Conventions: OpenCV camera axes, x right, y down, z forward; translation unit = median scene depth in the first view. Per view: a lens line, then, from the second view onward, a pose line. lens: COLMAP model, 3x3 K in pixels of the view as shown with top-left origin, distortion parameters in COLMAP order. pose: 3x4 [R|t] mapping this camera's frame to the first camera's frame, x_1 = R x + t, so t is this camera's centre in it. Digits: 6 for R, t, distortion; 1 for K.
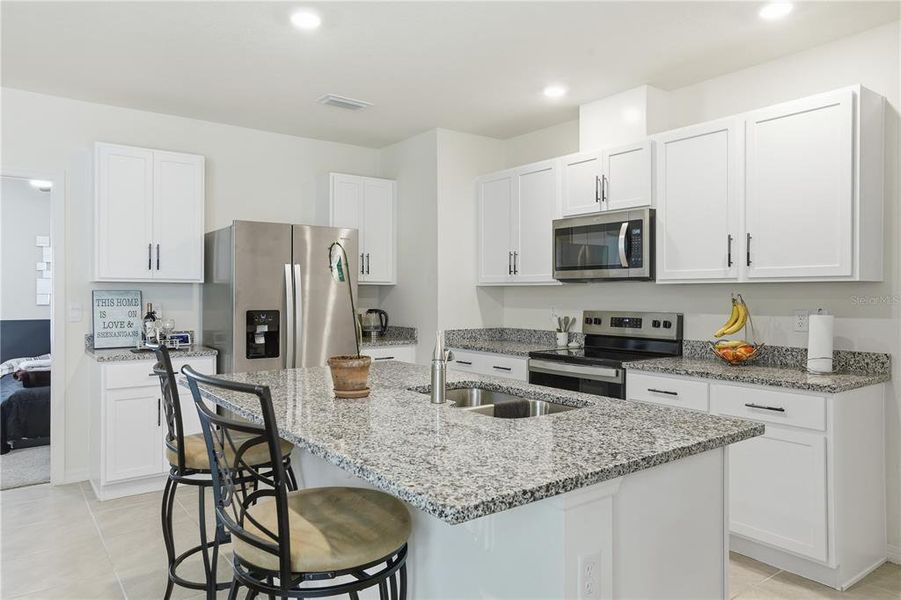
lens RADIAL K [[596.3, 0, 446.0], [0, 596.3, 293.5], [0, 0, 1]] dist [-0.001260, -0.000683]
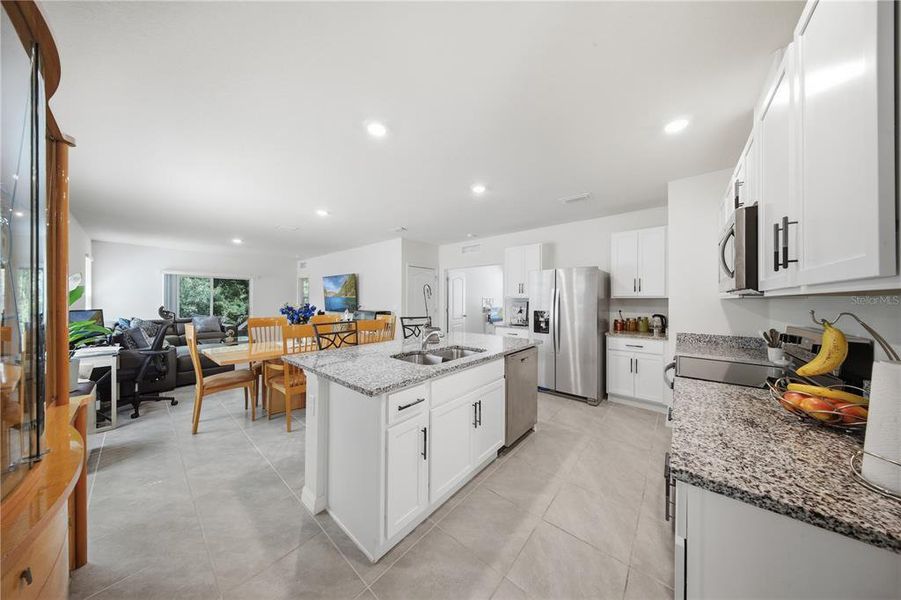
lens RADIAL K [[265.5, 0, 450.5], [0, 265.5, 300.0], [0, 0, 1]] dist [-0.001296, -0.000189]
pose [[0.223823, -0.001173, -0.974629, 0.564479], [-0.005127, 0.999984, -0.002380, -0.007529], [0.974616, 0.005529, 0.223814, 0.469894]]
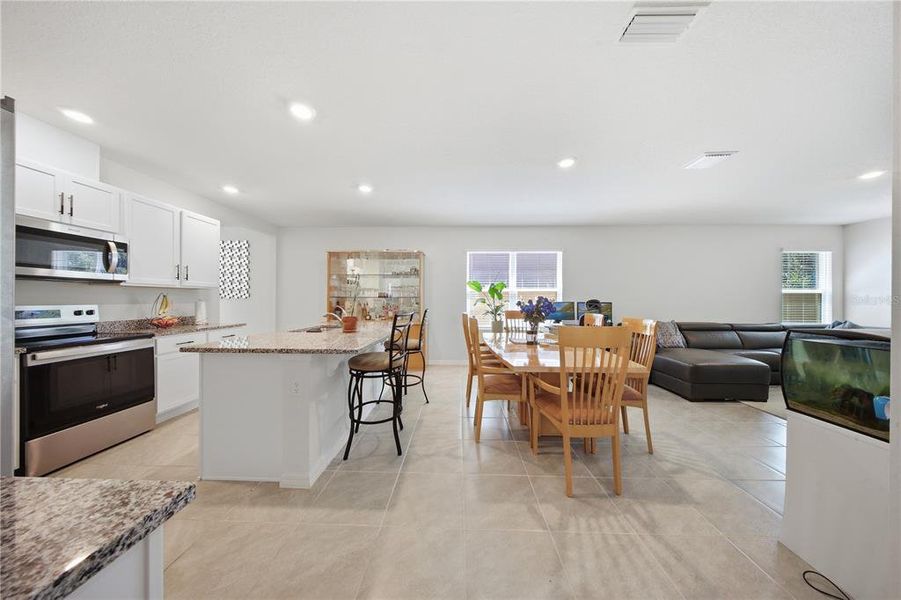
lens RADIAL K [[265.5, 0, 450.5], [0, 265.5, 300.0], [0, 0, 1]] dist [-0.001296, -0.000189]
pose [[-0.781949, -0.007609, 0.623296, -0.694710], [-0.005737, 0.999971, 0.005011, 0.012523], [-0.623316, 0.000342, -0.781970, 0.932332]]
